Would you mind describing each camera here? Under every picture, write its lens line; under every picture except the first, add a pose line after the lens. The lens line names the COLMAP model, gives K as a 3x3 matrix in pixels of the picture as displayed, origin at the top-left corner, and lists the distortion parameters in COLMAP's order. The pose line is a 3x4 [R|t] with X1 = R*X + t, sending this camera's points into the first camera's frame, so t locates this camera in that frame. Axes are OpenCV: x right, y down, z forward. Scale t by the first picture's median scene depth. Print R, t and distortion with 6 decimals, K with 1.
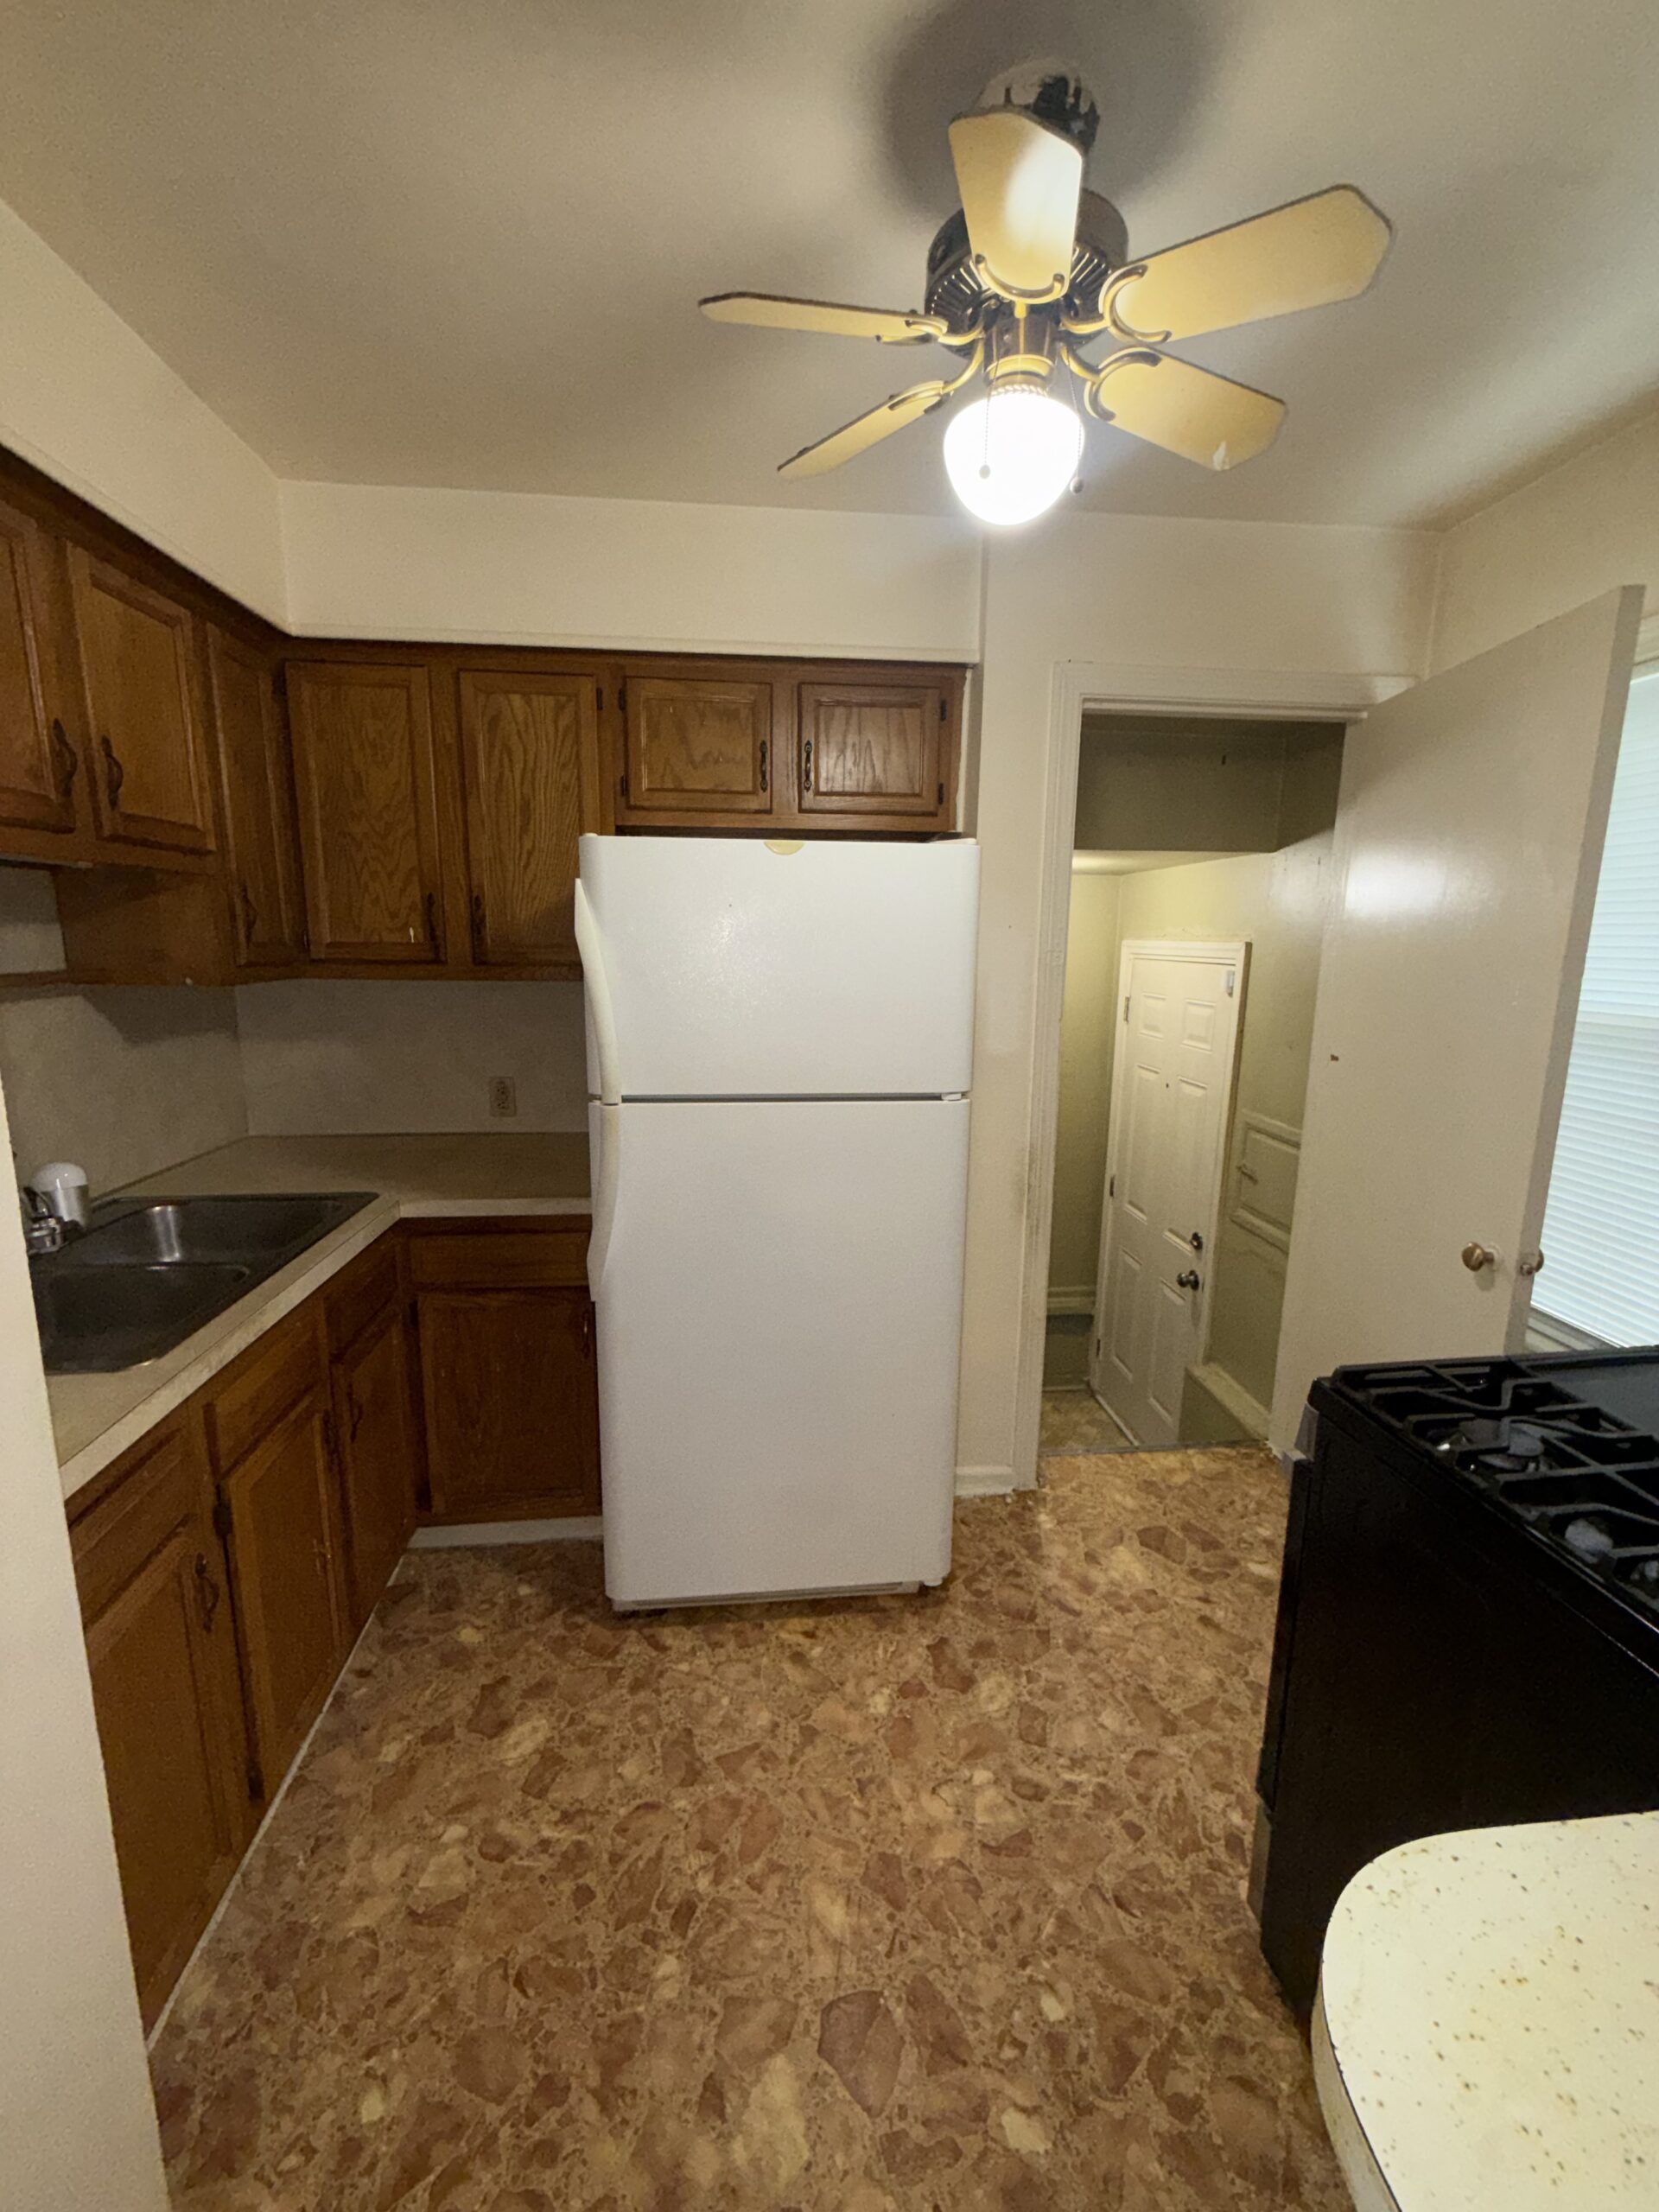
lens RADIAL K [[900.5, 0, 836.5], [0, 900.5, 1100.7], [0, 0, 1]] dist [0.002852, 0.000067]
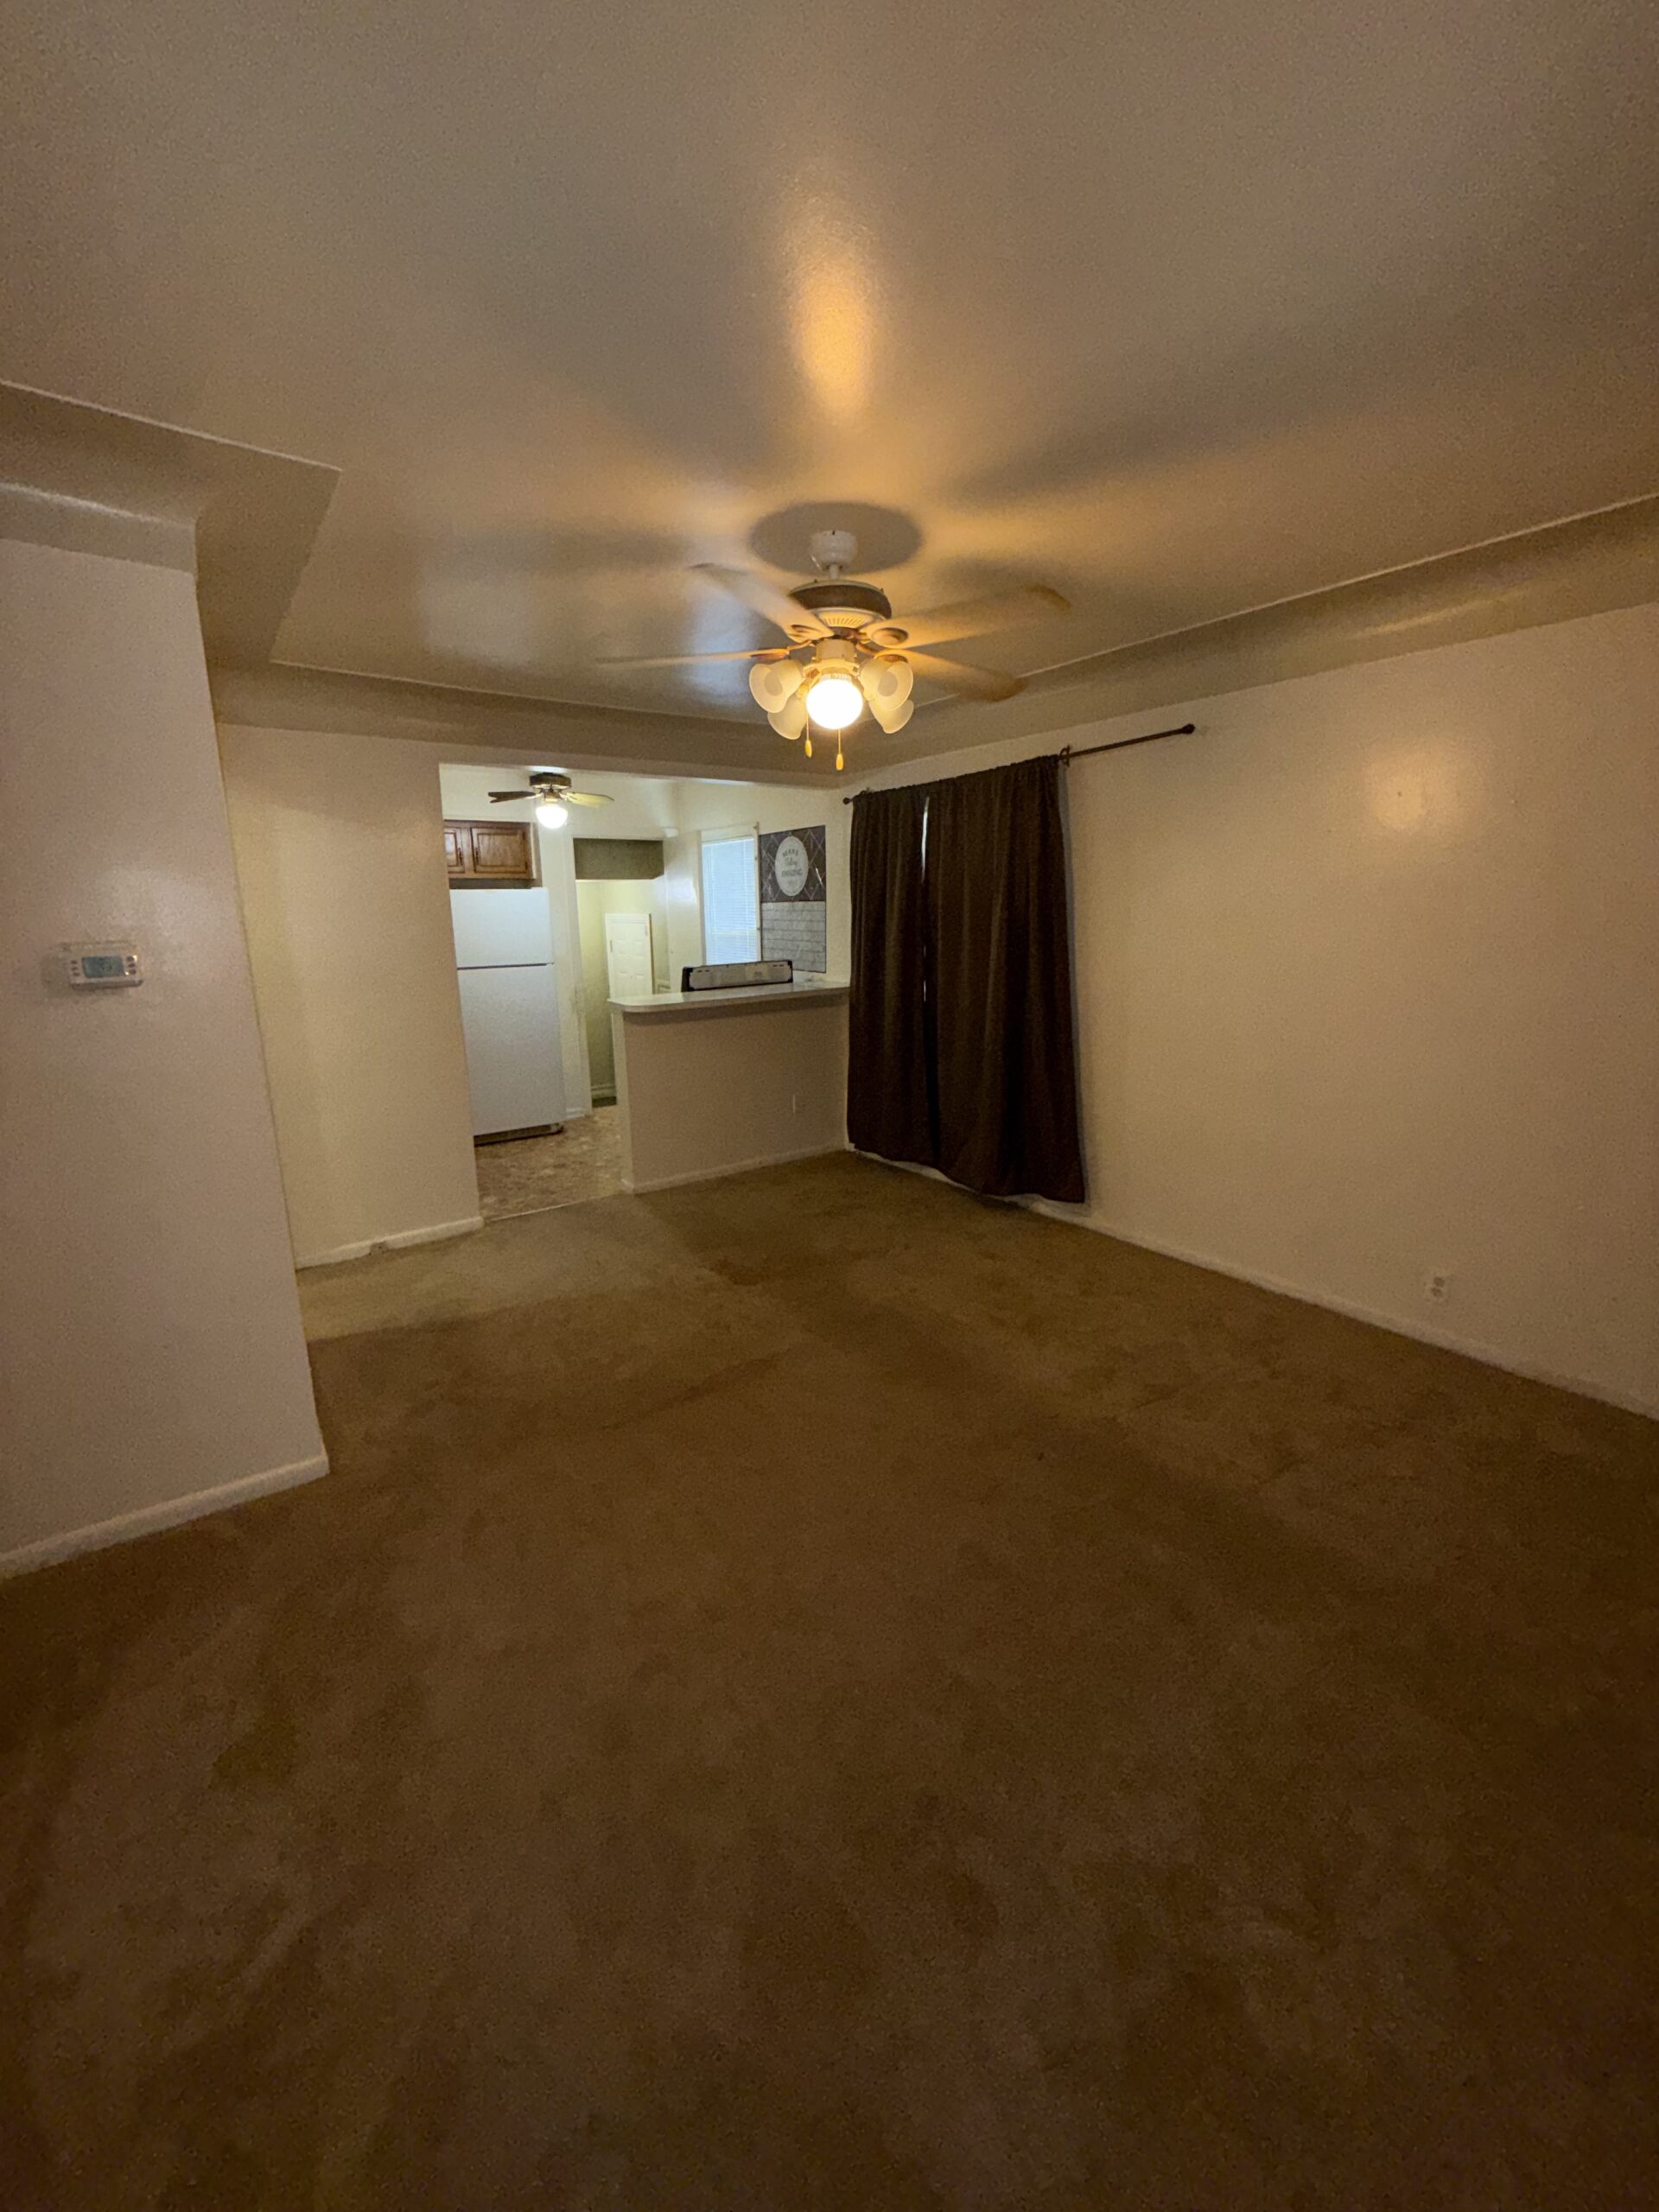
lens RADIAL K [[900.5, 0, 828.5], [0, 900.5, 1100.3], [0, 0, 1]] dist [0.002852, 0.000067]
pose [[0.872725, -0.130624, 0.470414, -0.375731], [0.110564, 0.991389, 0.070167, 0.227004], [-0.475528, -0.009225, 0.879652, -1.514129]]
